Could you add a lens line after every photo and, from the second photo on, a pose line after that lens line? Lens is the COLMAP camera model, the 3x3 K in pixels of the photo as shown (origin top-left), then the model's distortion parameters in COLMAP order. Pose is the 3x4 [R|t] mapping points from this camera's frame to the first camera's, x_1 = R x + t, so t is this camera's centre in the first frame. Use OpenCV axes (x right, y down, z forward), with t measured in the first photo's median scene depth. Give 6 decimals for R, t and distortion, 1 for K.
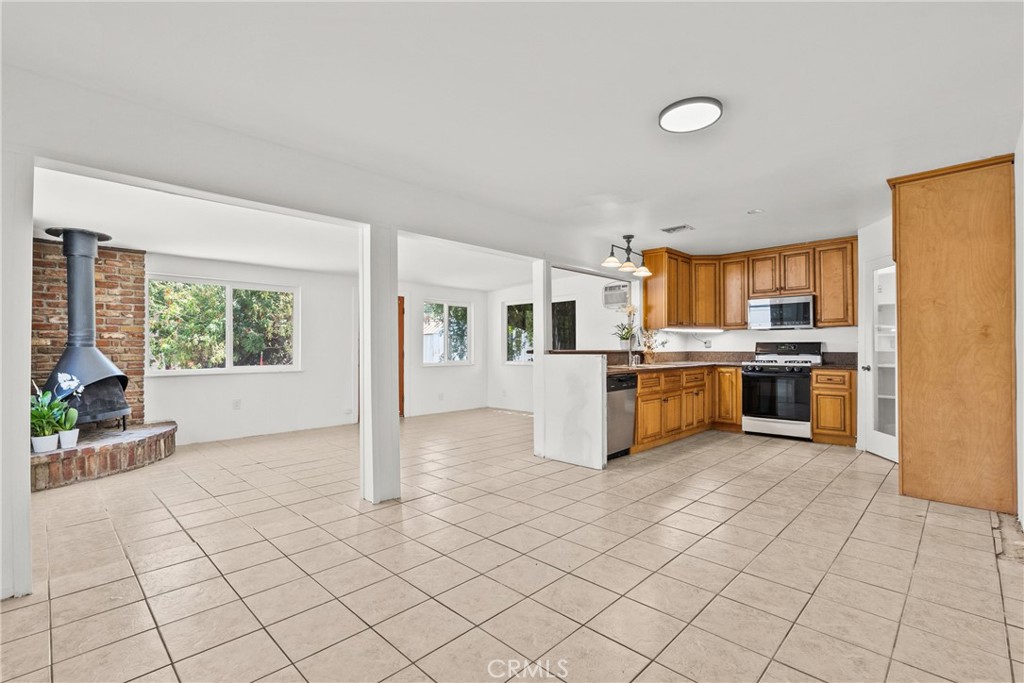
lens RADIAL K [[464.5, 0, 497.3], [0, 464.5, 344.2], [0, 0, 1]] dist [-0.001273, 0.000437]
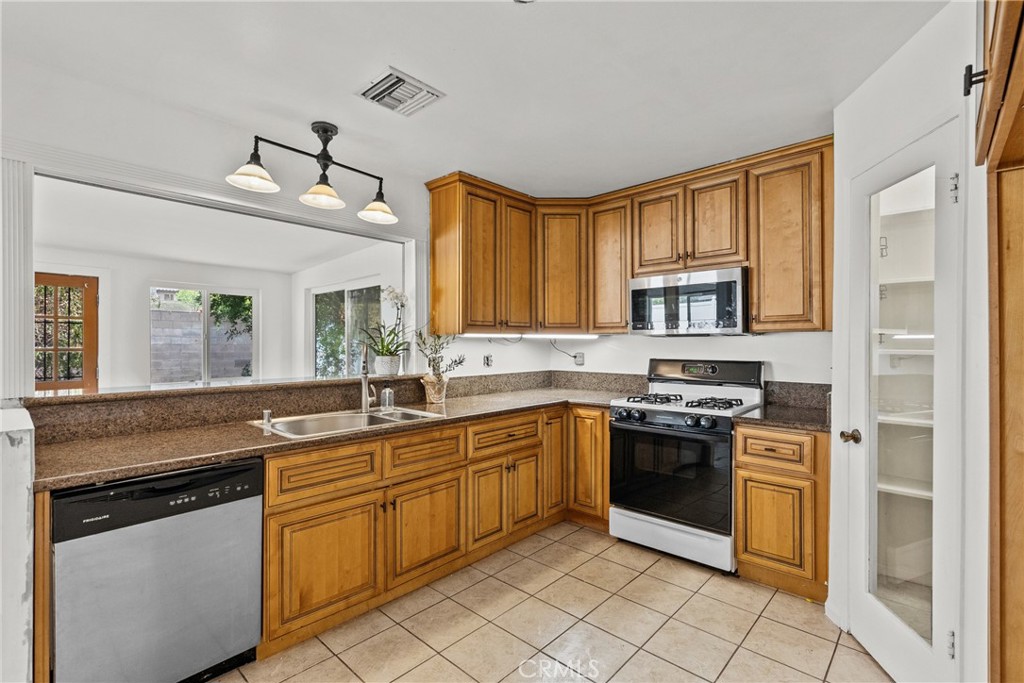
lens RADIAL K [[464.5, 0, 497.3], [0, 464.5, 344.2], [0, 0, 1]] dist [-0.001273, 0.000437]
pose [[0.999580, 0.000989, 0.028946, 0.424918], [-0.001249, 0.999959, 0.008958, -0.029695], [-0.028936, -0.008990, 0.999541, 0.541542]]
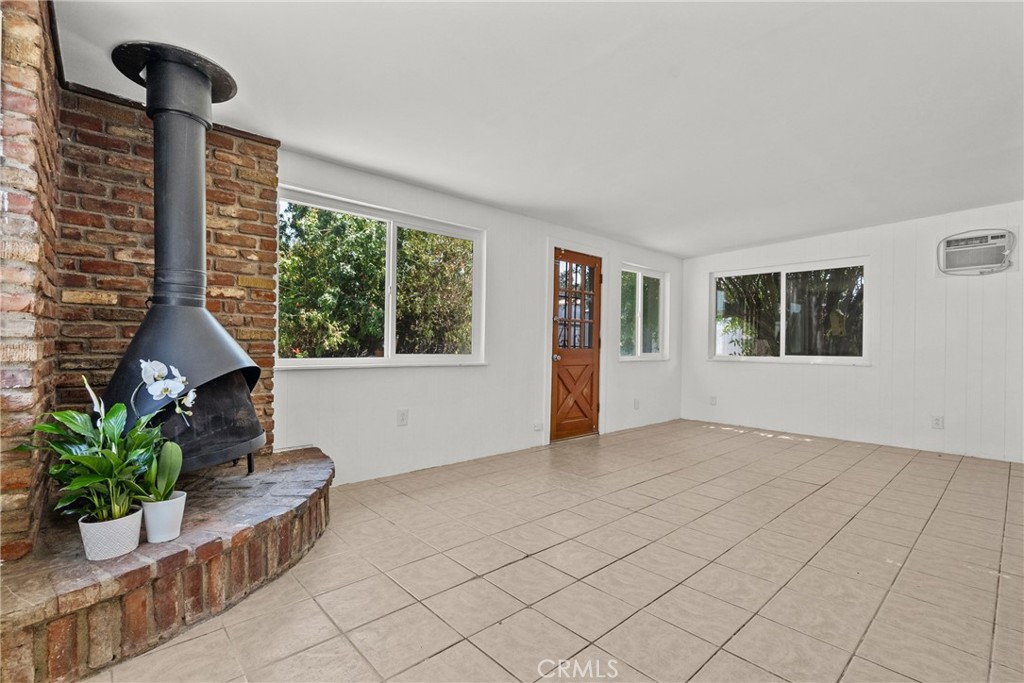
lens RADIAL K [[464.5, 0, 497.3], [0, 464.5, 344.2], [0, 0, 1]] dist [-0.001273, 0.000437]
pose [[0.998152, 0.018262, -0.057956, -0.440479], [-0.017669, 0.999786, 0.010727, 0.027742], [0.058139, -0.009683, 0.998262, 0.439880]]
